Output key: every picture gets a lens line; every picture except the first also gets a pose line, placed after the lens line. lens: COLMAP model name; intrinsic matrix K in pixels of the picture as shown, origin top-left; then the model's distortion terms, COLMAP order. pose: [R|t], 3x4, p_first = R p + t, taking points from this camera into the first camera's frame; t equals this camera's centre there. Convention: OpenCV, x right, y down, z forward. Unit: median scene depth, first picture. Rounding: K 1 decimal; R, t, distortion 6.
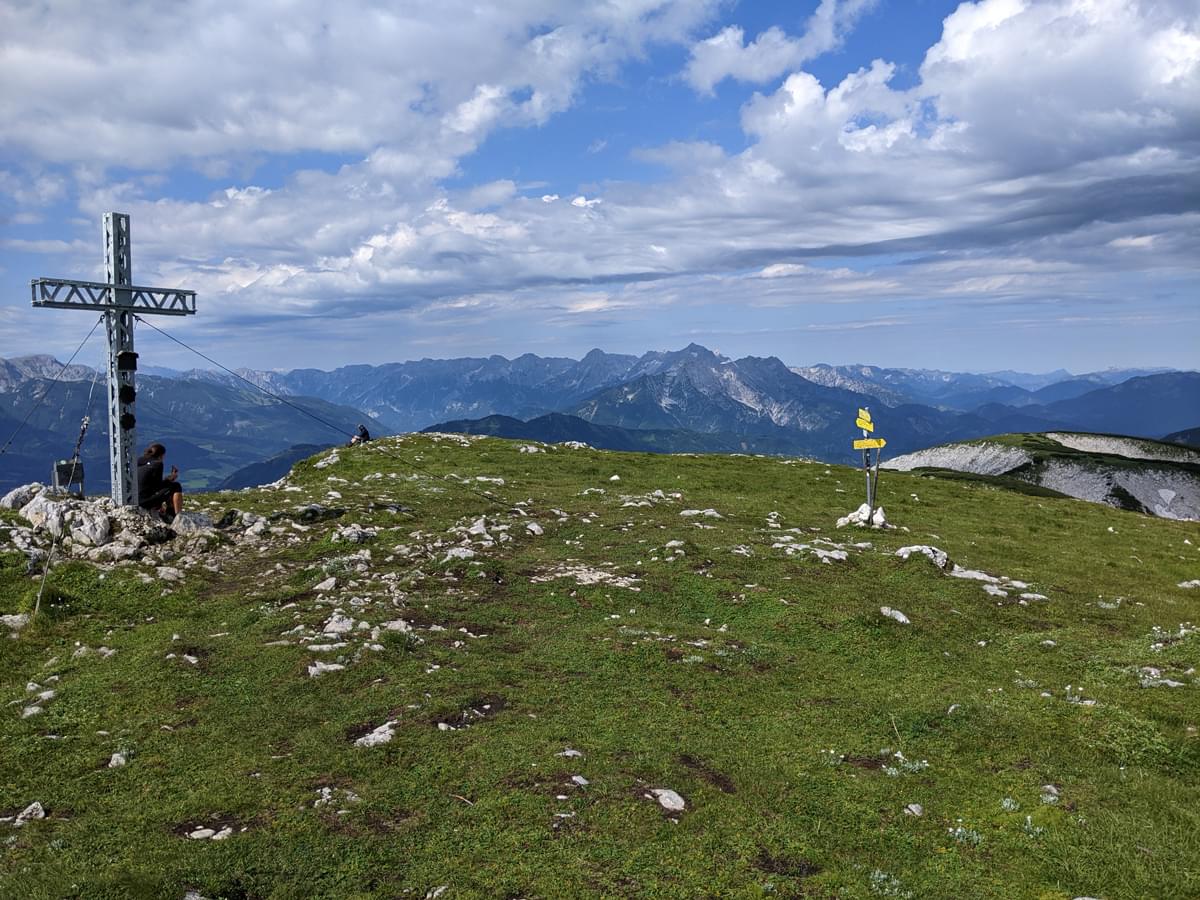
lens RADIAL K [[957.0, 0, 597.3], [0, 957.0, 427.0], [0, 0, 1]] dist [0.034836, -0.048331]
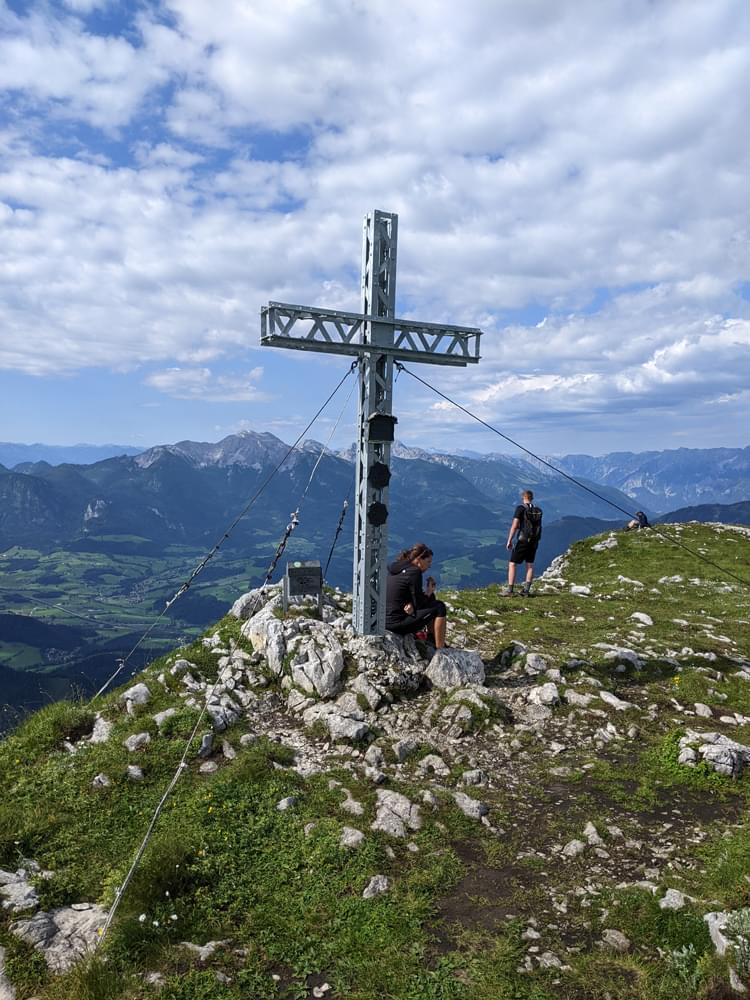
lens RADIAL K [[797.5, 0, 379.1], [0, 797.5, 483.2], [0, 0, 1]] dist [0.034836, -0.048331]
pose [[0.858600, 0.048225, -0.510372, -0.194517], [-0.061062, 0.998099, -0.008415, -0.023338], [0.508996, 0.038390, 0.859913, 0.504744]]
